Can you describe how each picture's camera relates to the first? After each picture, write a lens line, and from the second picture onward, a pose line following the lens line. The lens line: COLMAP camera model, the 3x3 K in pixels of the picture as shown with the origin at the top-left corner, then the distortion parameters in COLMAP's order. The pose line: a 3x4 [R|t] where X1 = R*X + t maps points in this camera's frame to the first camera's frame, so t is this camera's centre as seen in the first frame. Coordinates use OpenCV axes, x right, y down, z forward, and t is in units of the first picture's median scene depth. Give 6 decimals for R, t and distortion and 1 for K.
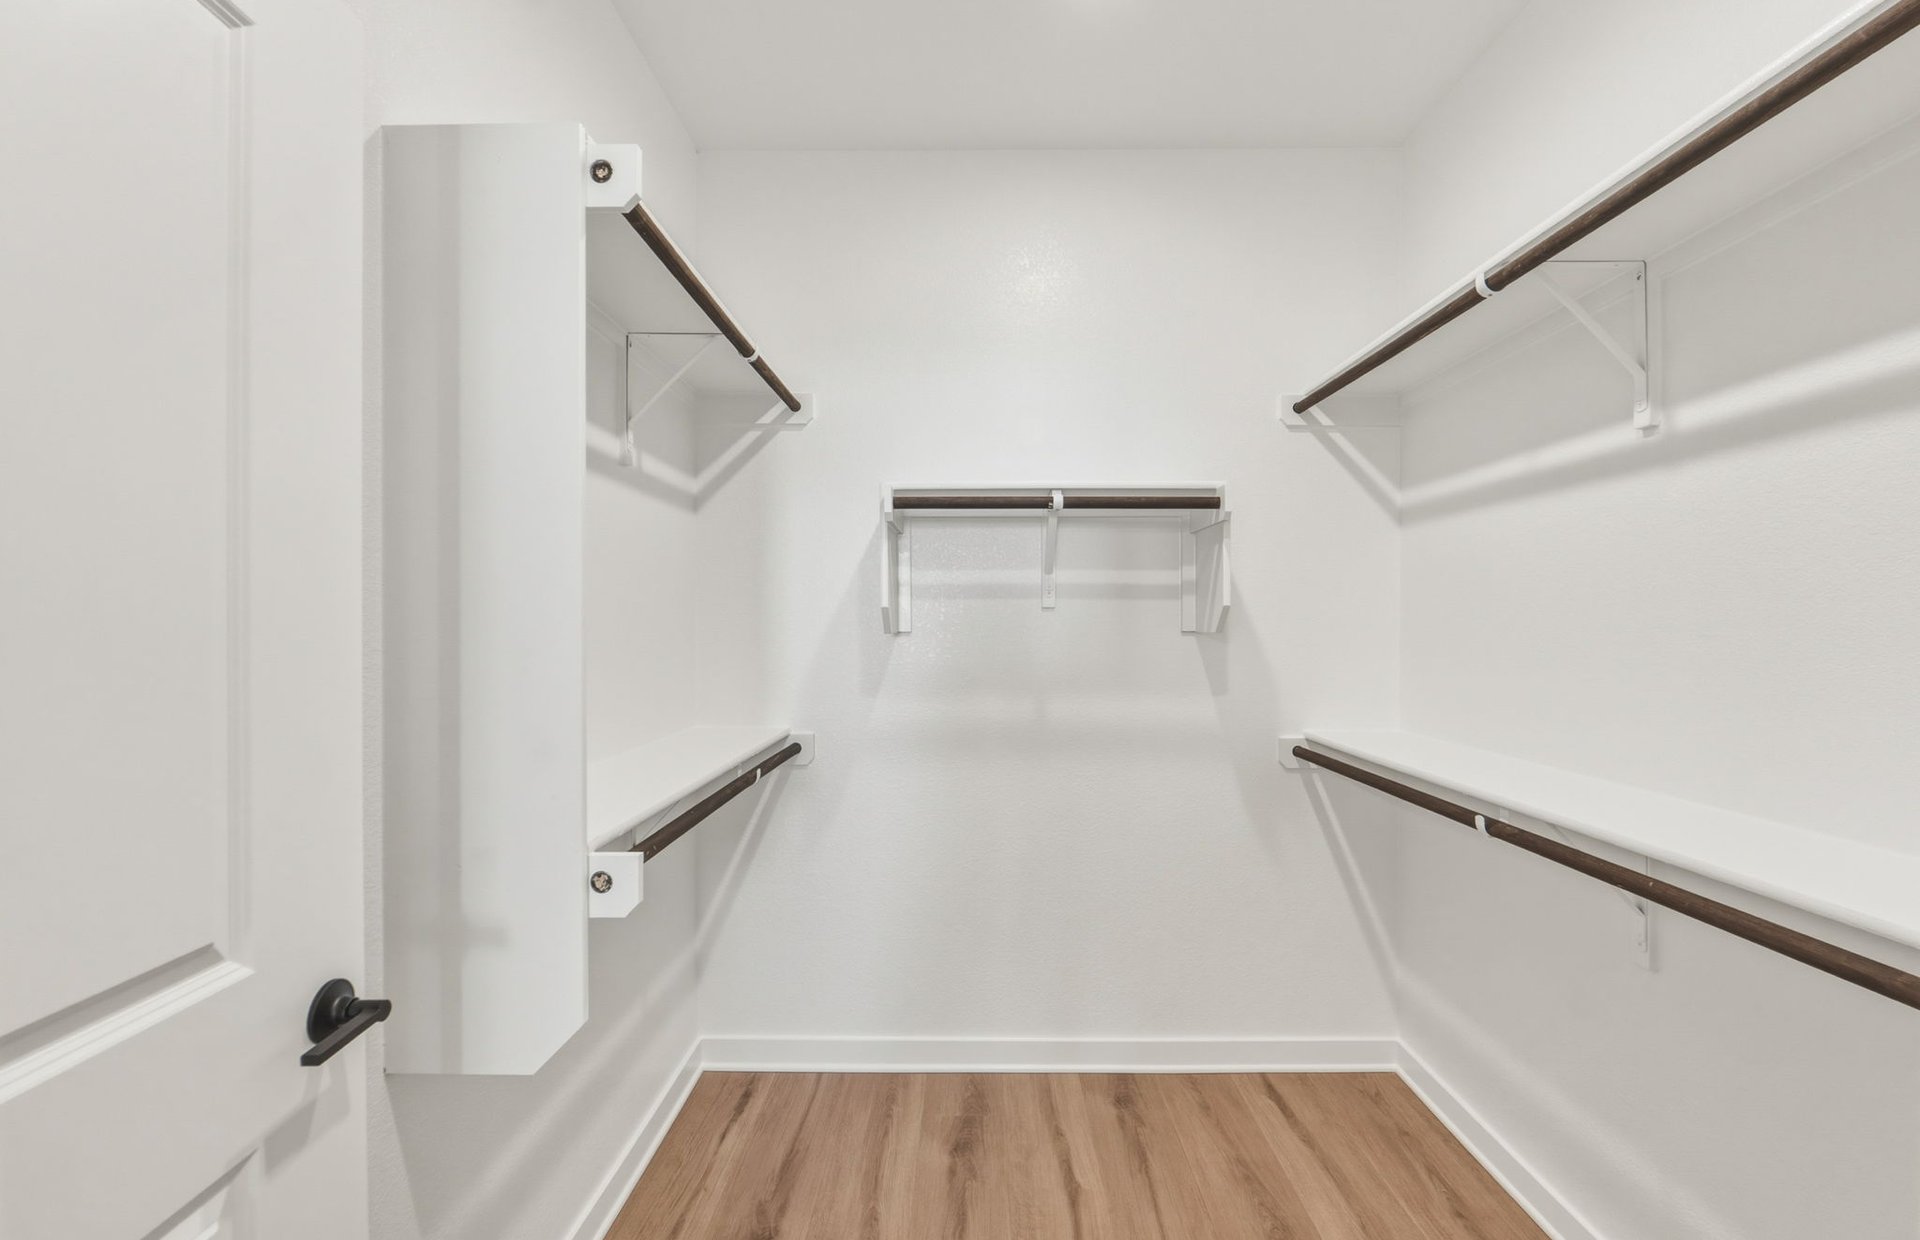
lens RADIAL K [[805.2, 0, 964.2], [0, 805.2, 611.7], [0, 0, 1]] dist [-0.007083, 0.000312]
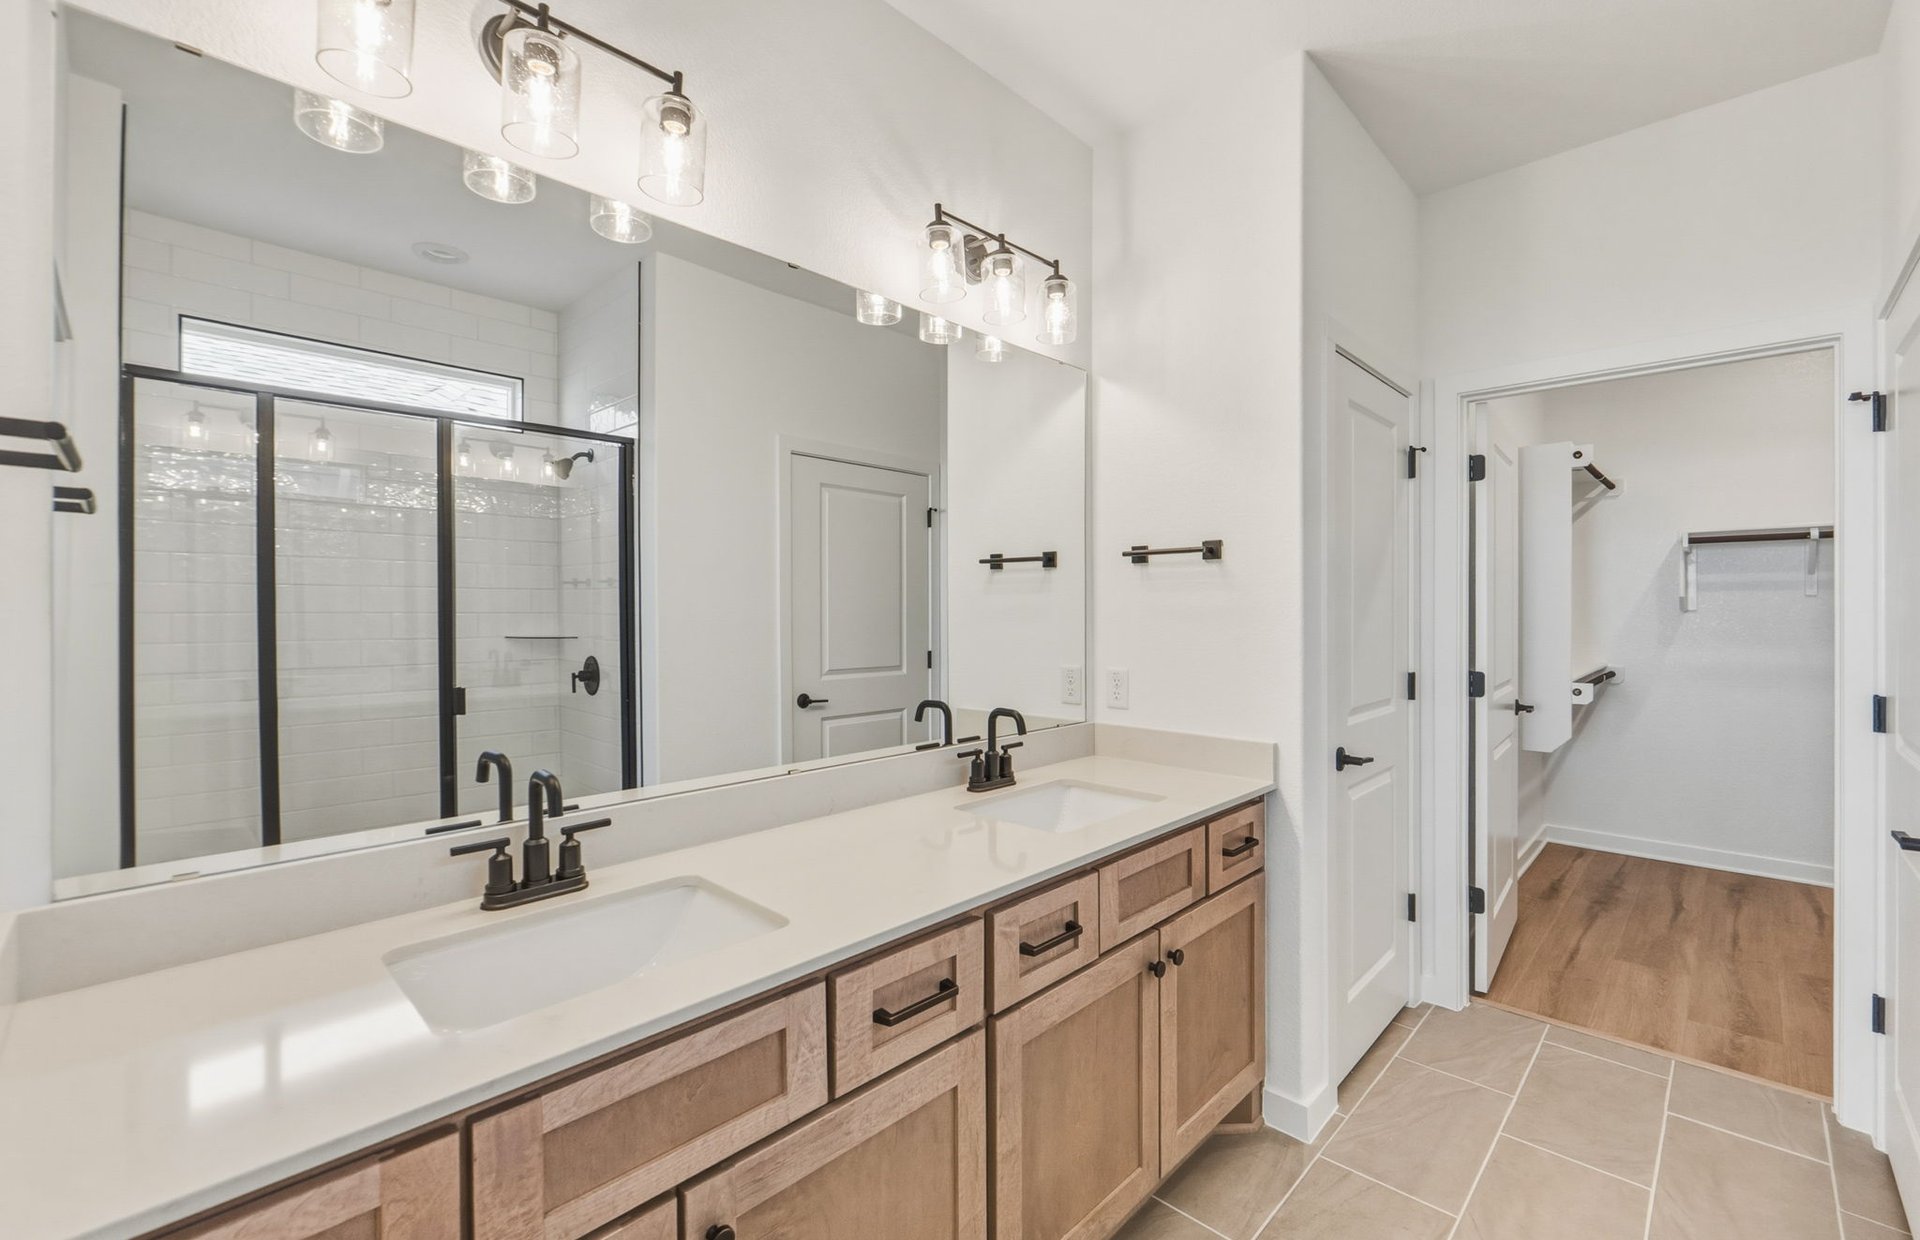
lens RADIAL K [[805.2, 0, 964.2], [0, 805.2, 611.7], [0, 0, 1]] dist [-0.007083, 0.000312]
pose [[0.727968, 0.001183, -0.685610, -0.033022], [0.013145, 0.999791, 0.015683, -0.019625], [0.685485, -0.020429, 0.727800, -1.355871]]
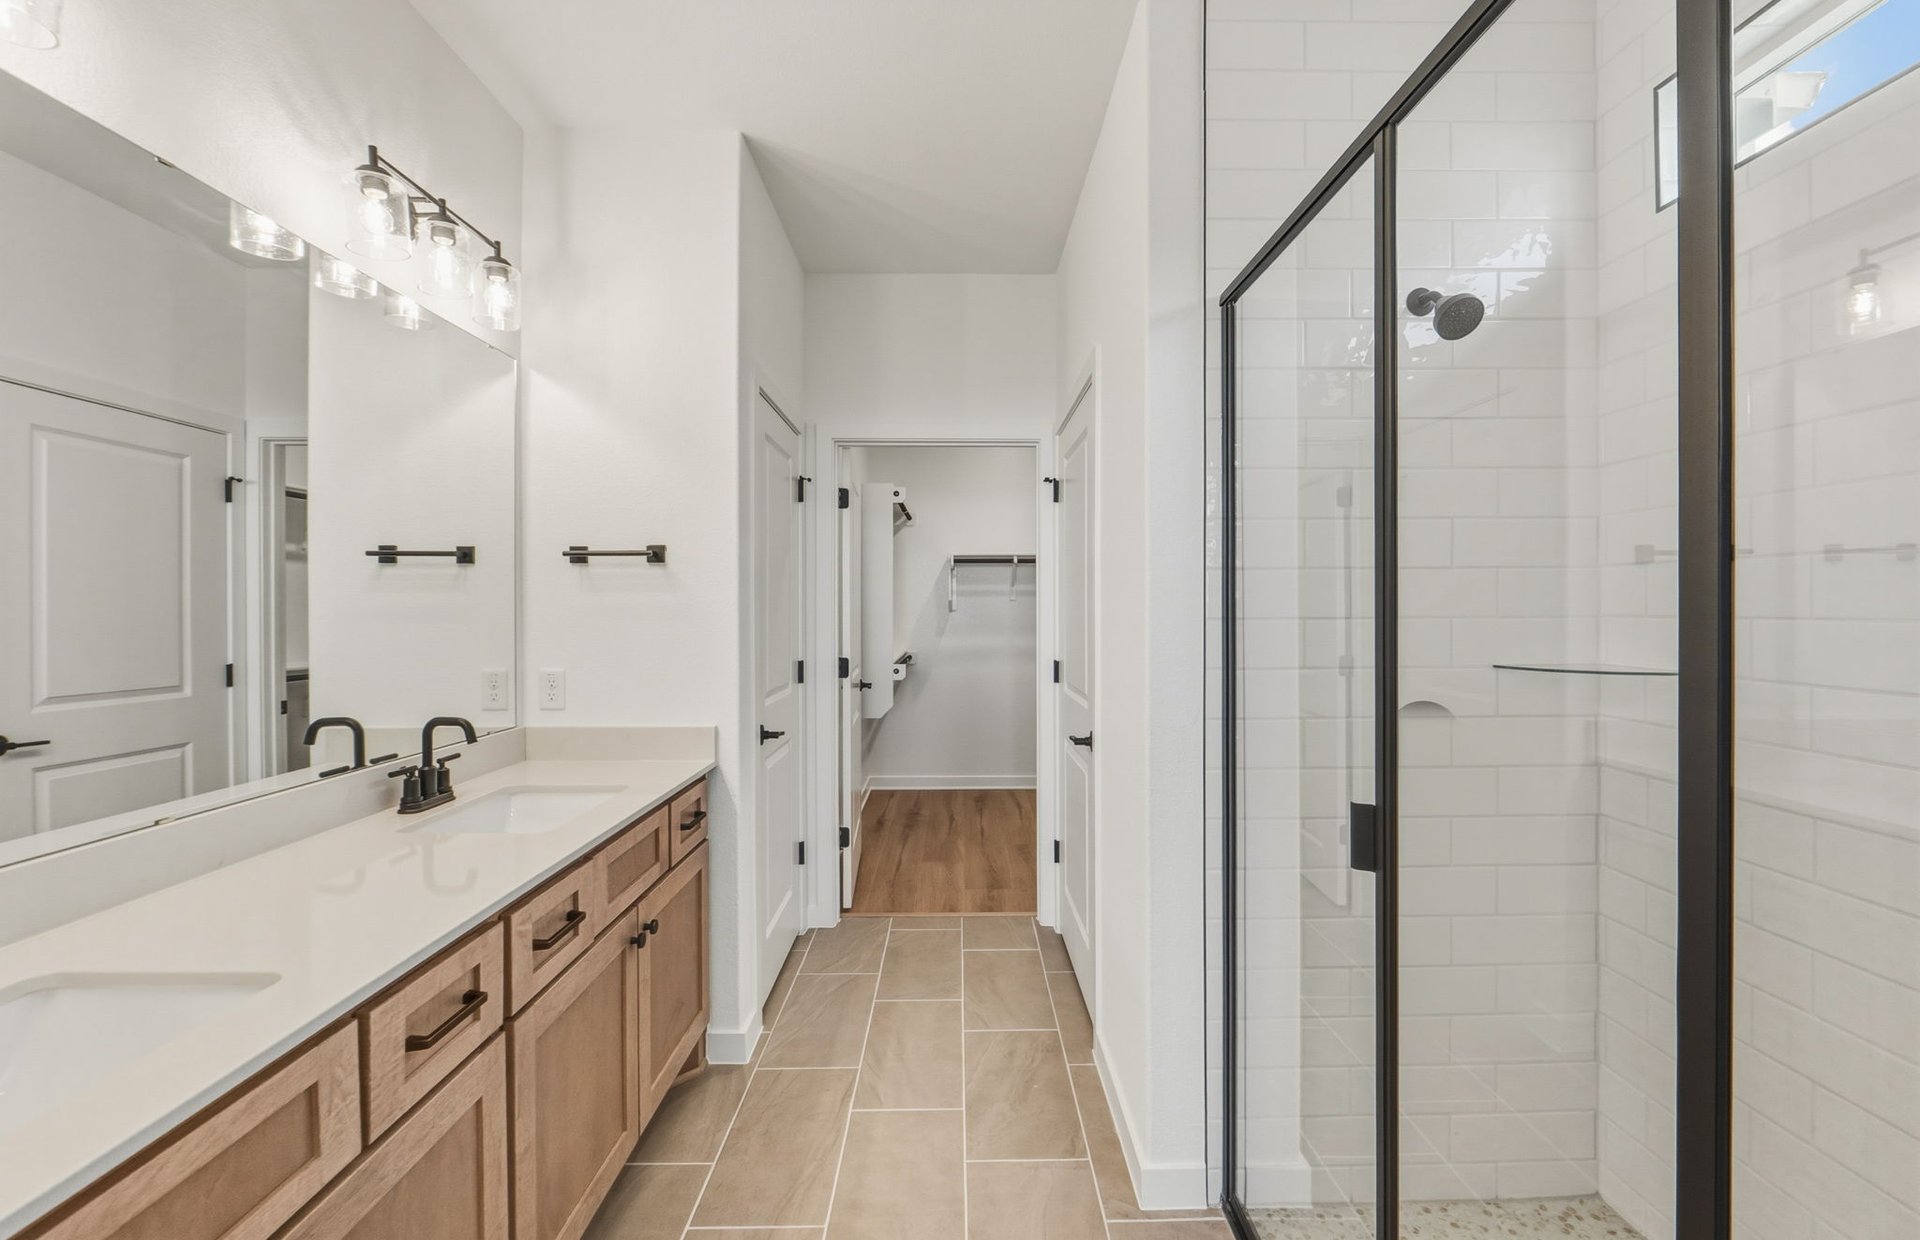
lens RADIAL K [[805.2, 0, 964.2], [0, 805.2, 611.7], [0, 0, 1]] dist [-0.007083, 0.000312]
pose [[0.999784, -0.001705, 0.020716, -0.097103], [0.001267, 0.999776, 0.021135, -0.021466], [-0.020747, -0.021104, 0.999562, -1.491332]]
